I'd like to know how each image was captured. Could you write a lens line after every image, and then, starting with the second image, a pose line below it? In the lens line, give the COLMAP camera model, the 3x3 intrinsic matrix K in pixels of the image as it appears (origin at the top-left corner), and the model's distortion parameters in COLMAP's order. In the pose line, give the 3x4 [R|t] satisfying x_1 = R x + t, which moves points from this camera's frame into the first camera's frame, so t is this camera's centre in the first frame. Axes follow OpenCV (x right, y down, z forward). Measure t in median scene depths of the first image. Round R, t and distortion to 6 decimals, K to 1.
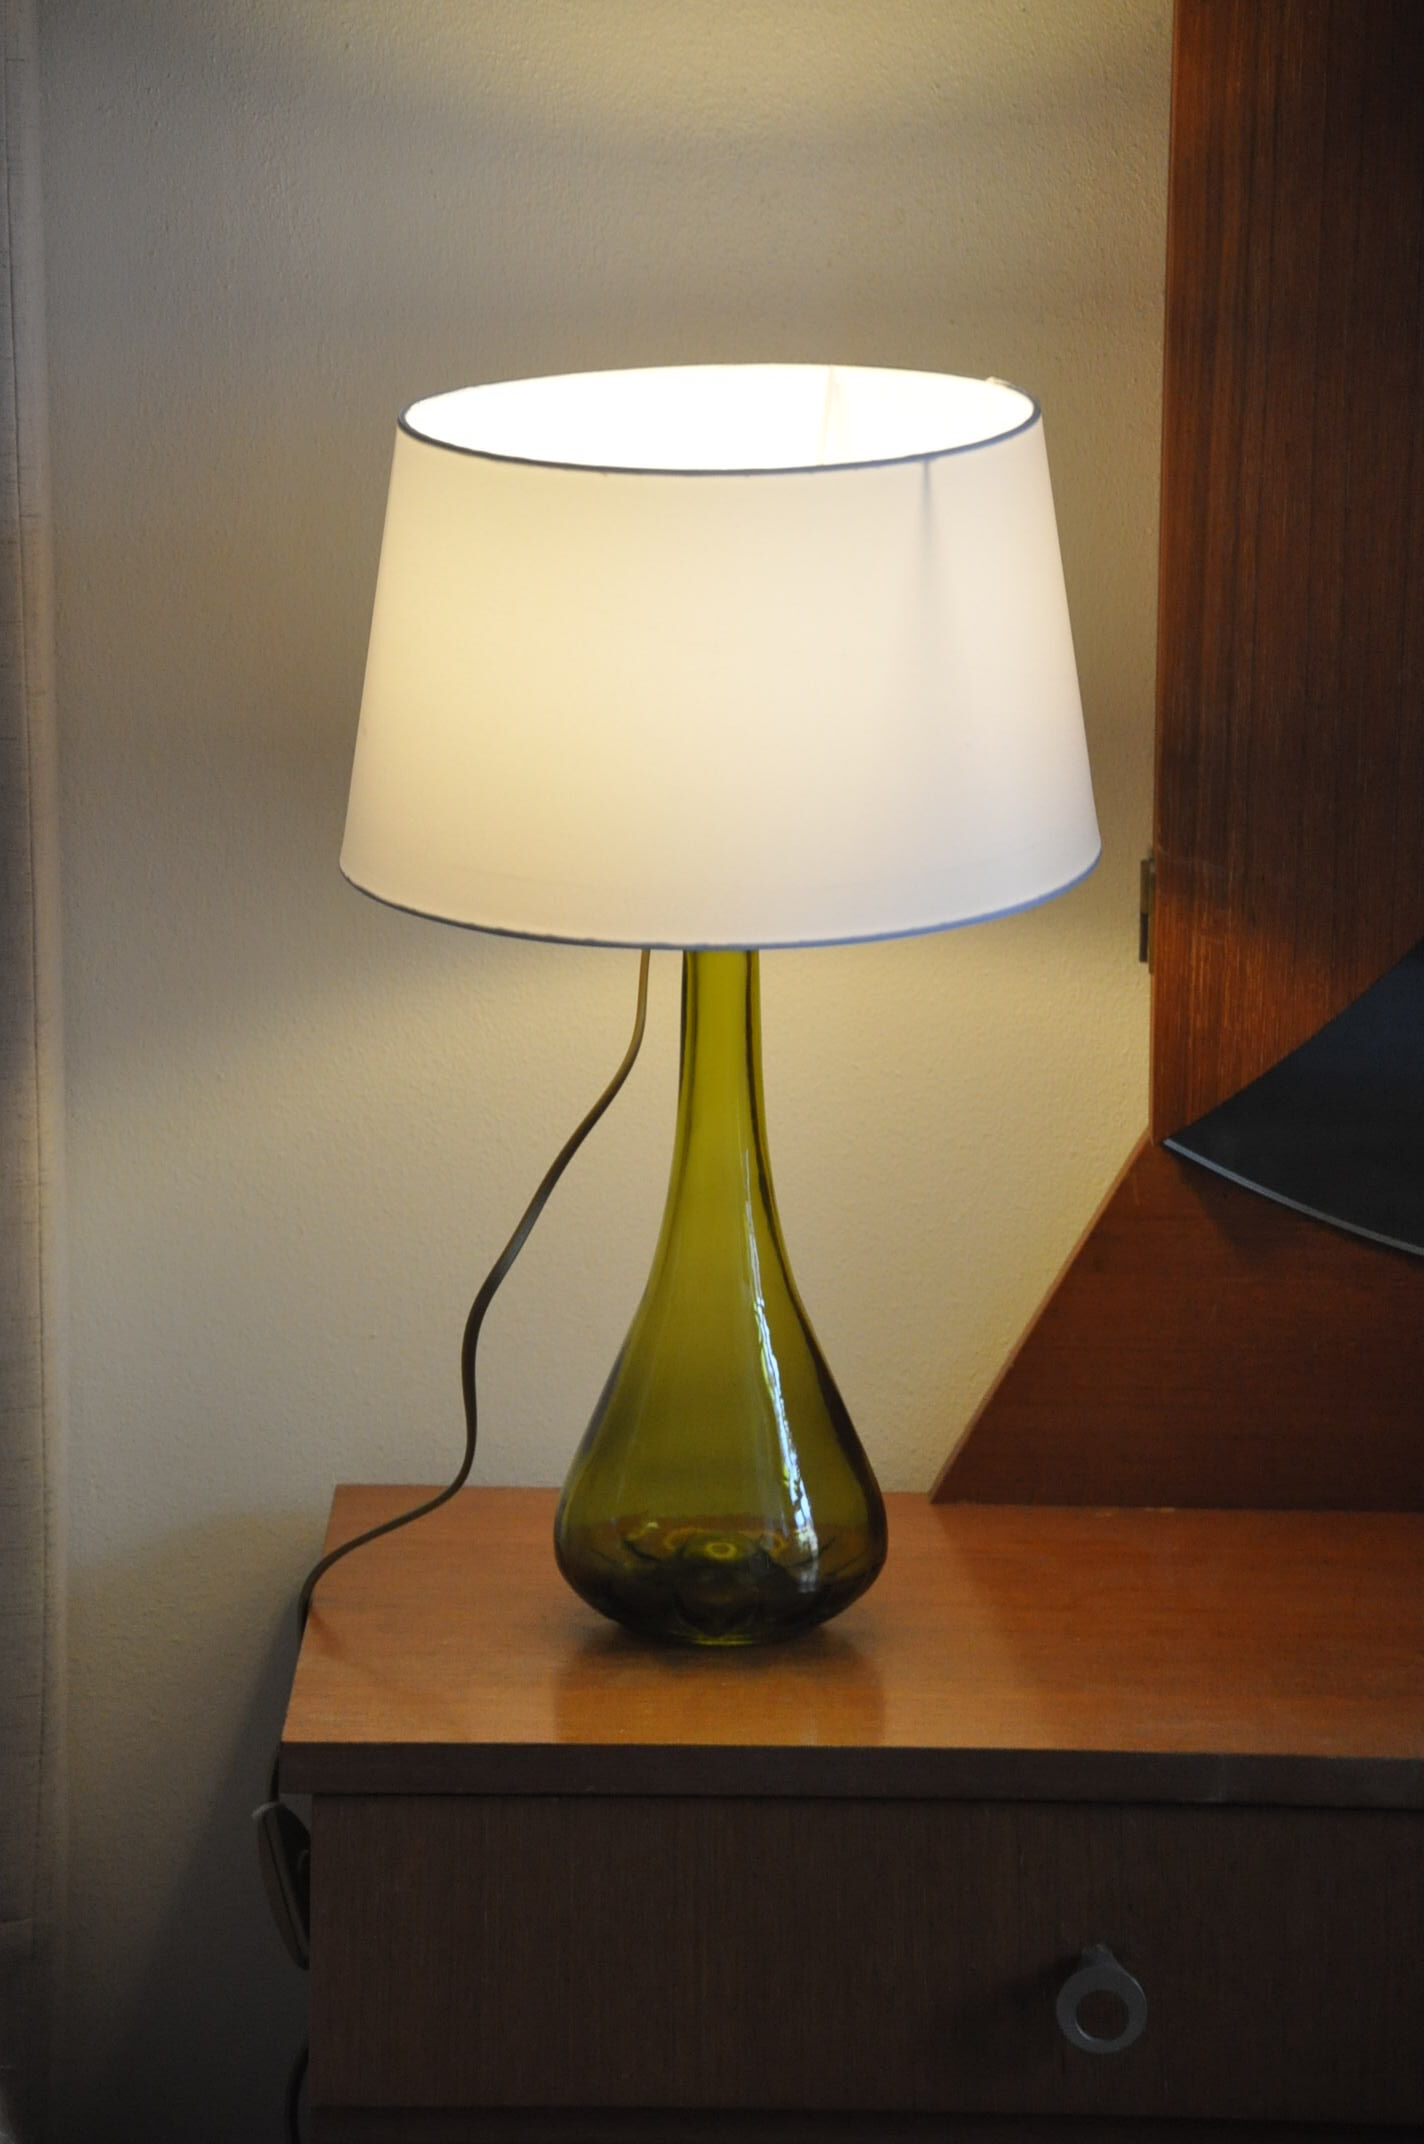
lens RADIAL K [[9327.0, 0, 767.4], [0, 9327.0, 1097.8], [0, 0, 1]] dist [0.805005, 0.000000]
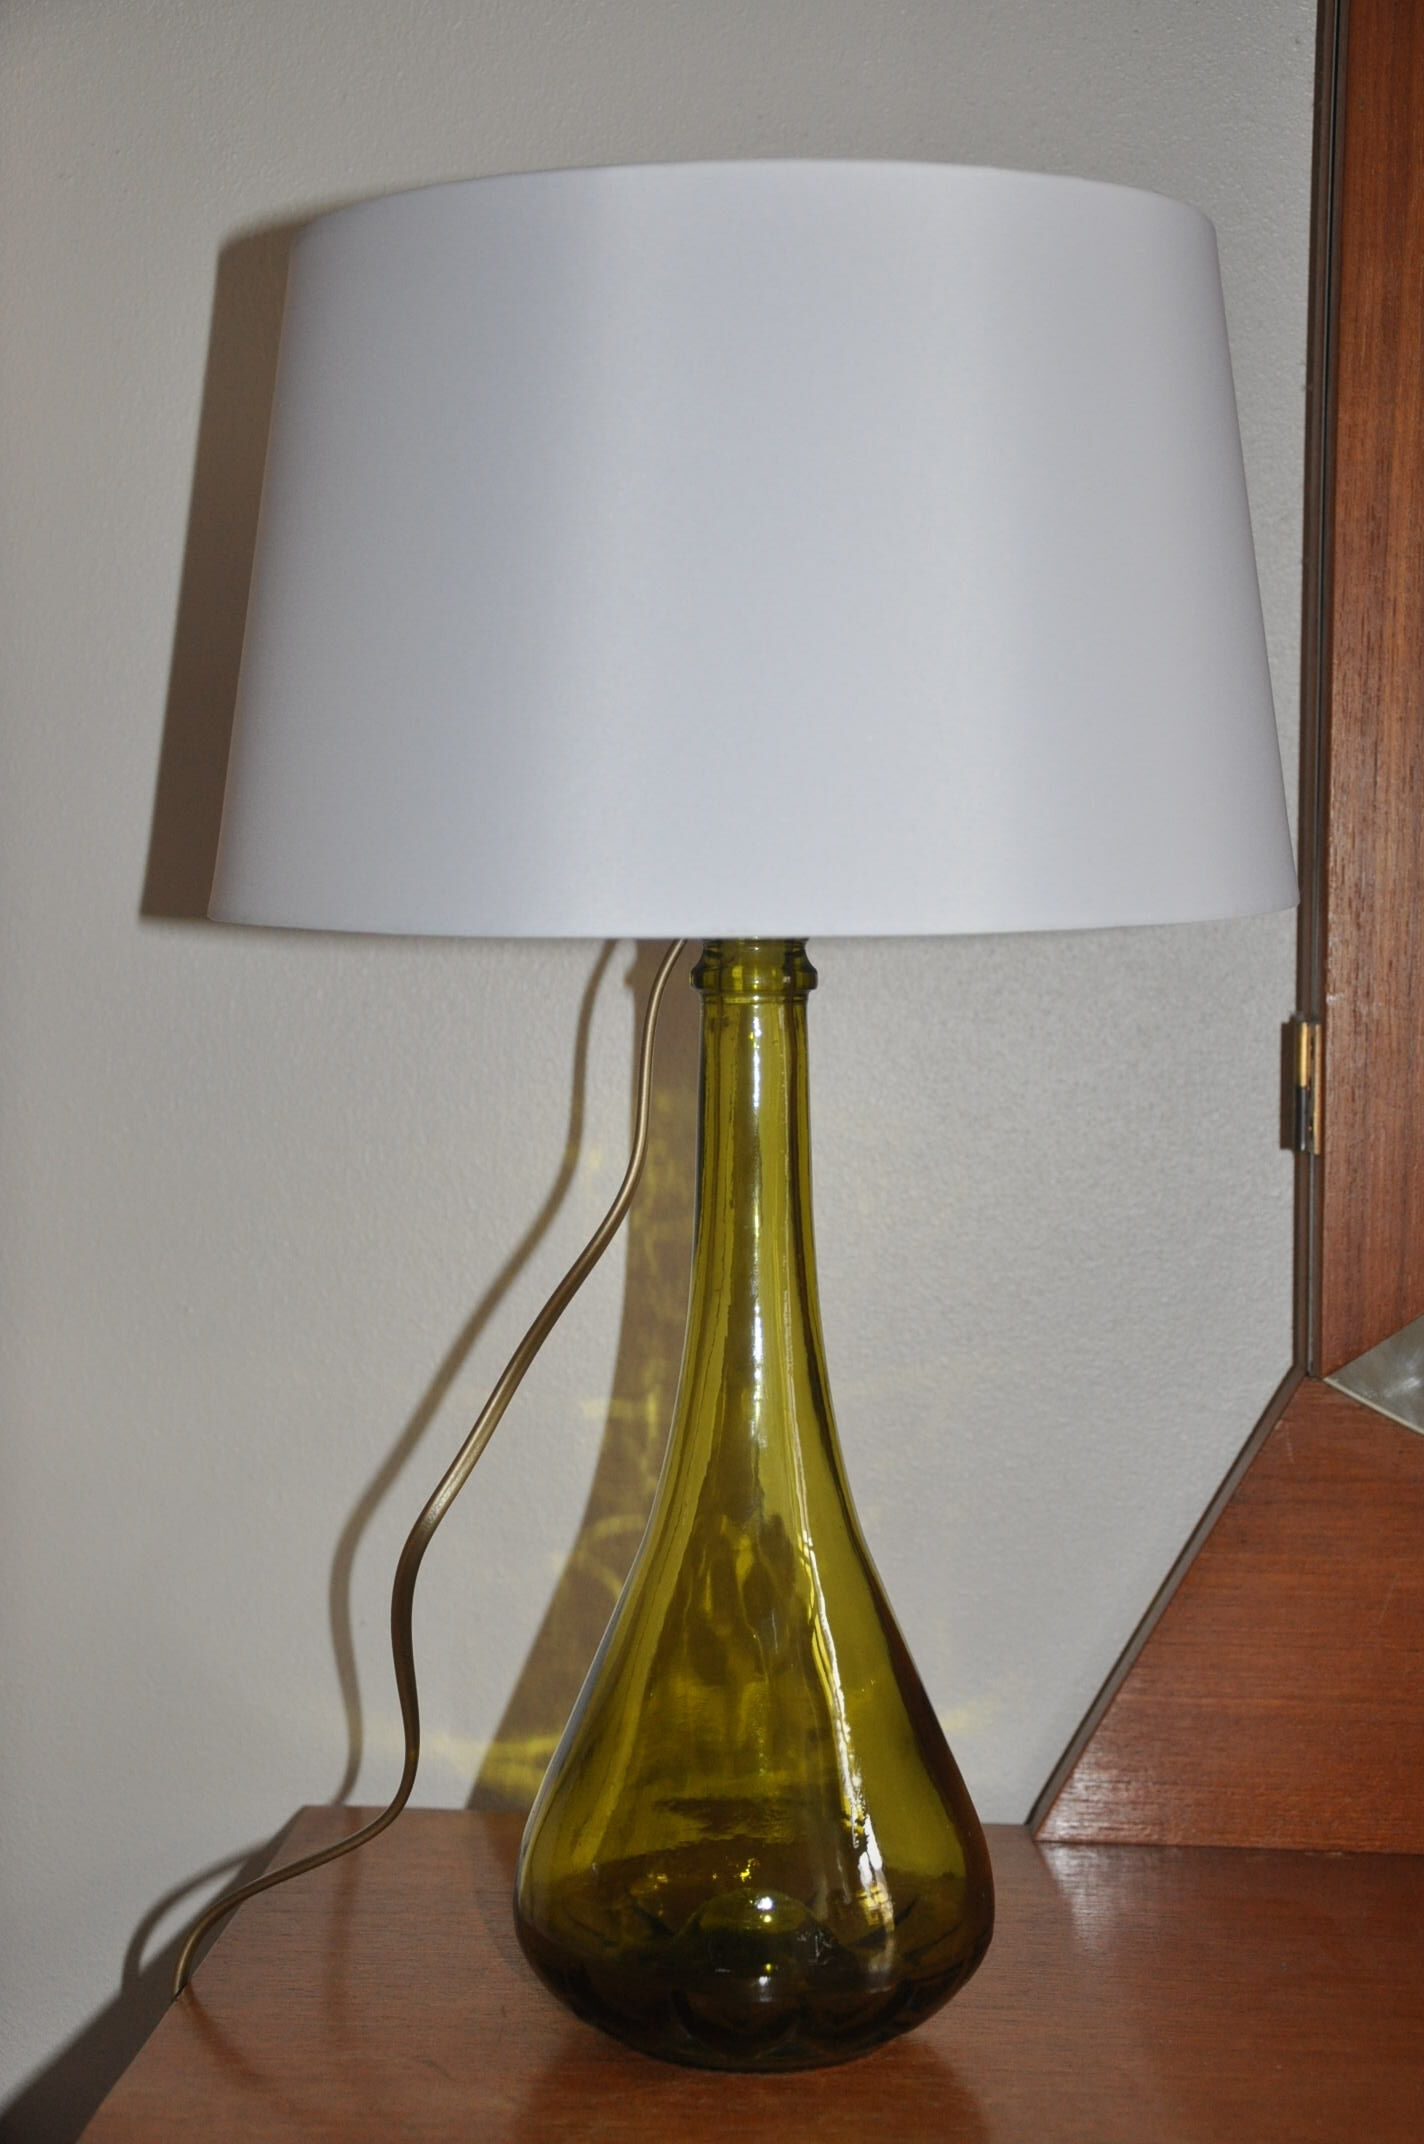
lens RADIAL K [[3183.3, 0, 711.6], [0, 3183.3, 1064.6], [0, 0, 1]] dist [0.124285, 0.000000]
pose [[0.998714, 0.000580, -0.050704, 0.003926], [-0.009659, 0.983804, -0.178986, 0.028351], [0.049779, 0.179245, 0.982544, 0.742673]]
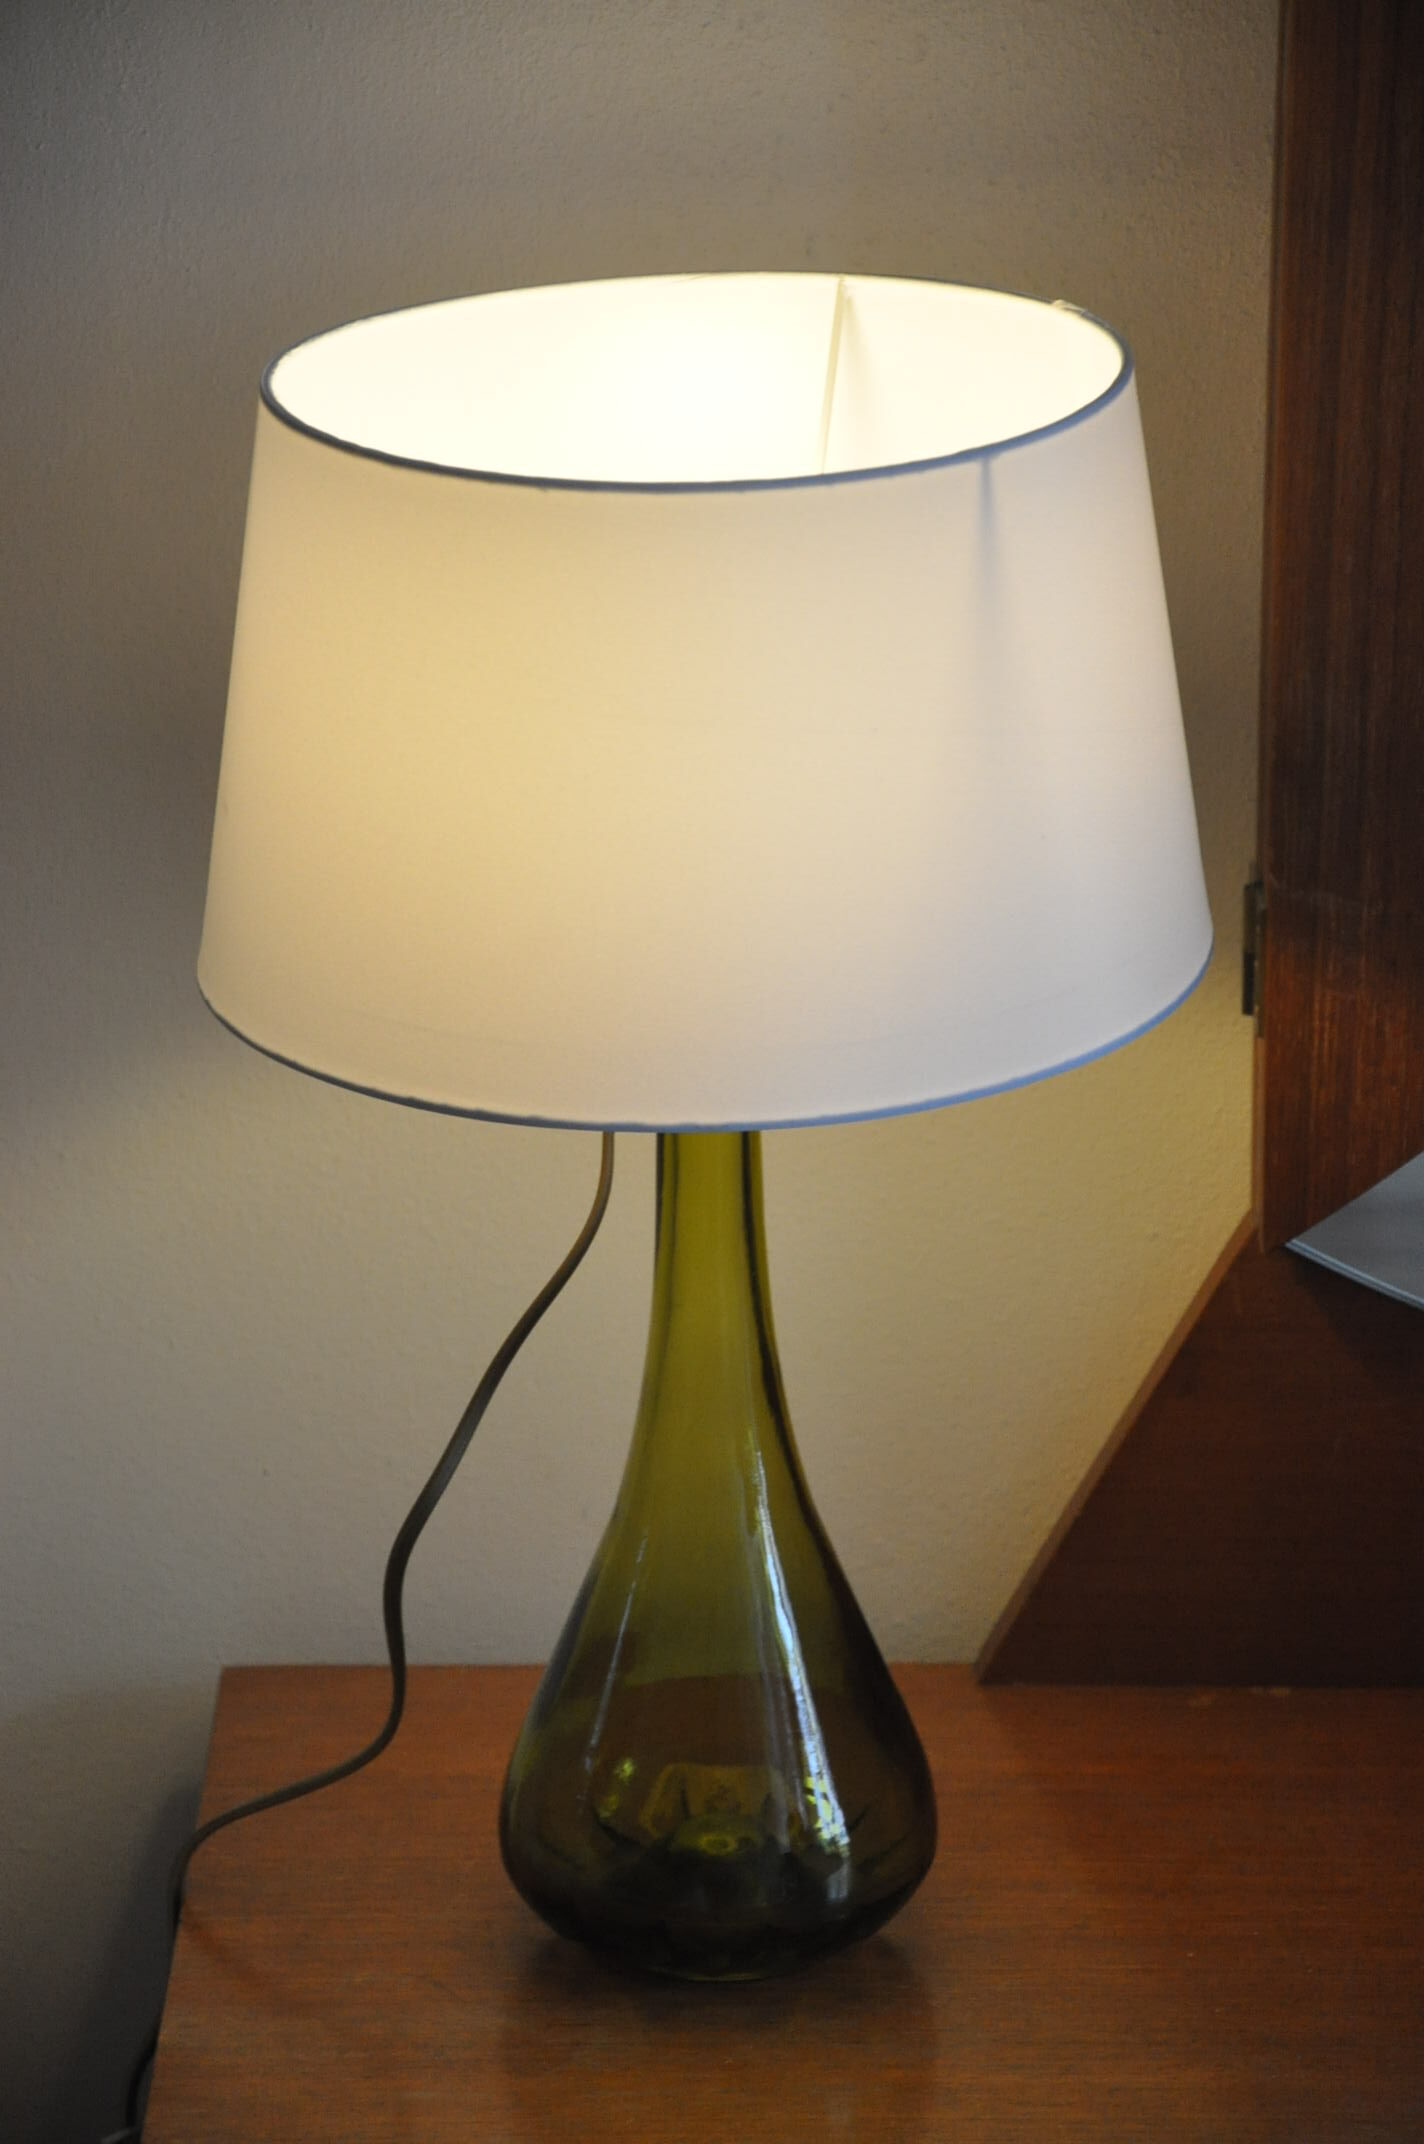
lens RADIAL K [[7650.2, 0, 733.8], [0, 7650.2, 1072.4], [0, 0, 1]] dist [0.844989, 0.000000]
pose [[0.999843, -0.016237, 0.007041, -0.007071], [0.015485, 0.995239, 0.096222, -0.073321], [-0.008570, -0.096098, 0.995335, 0.373988]]
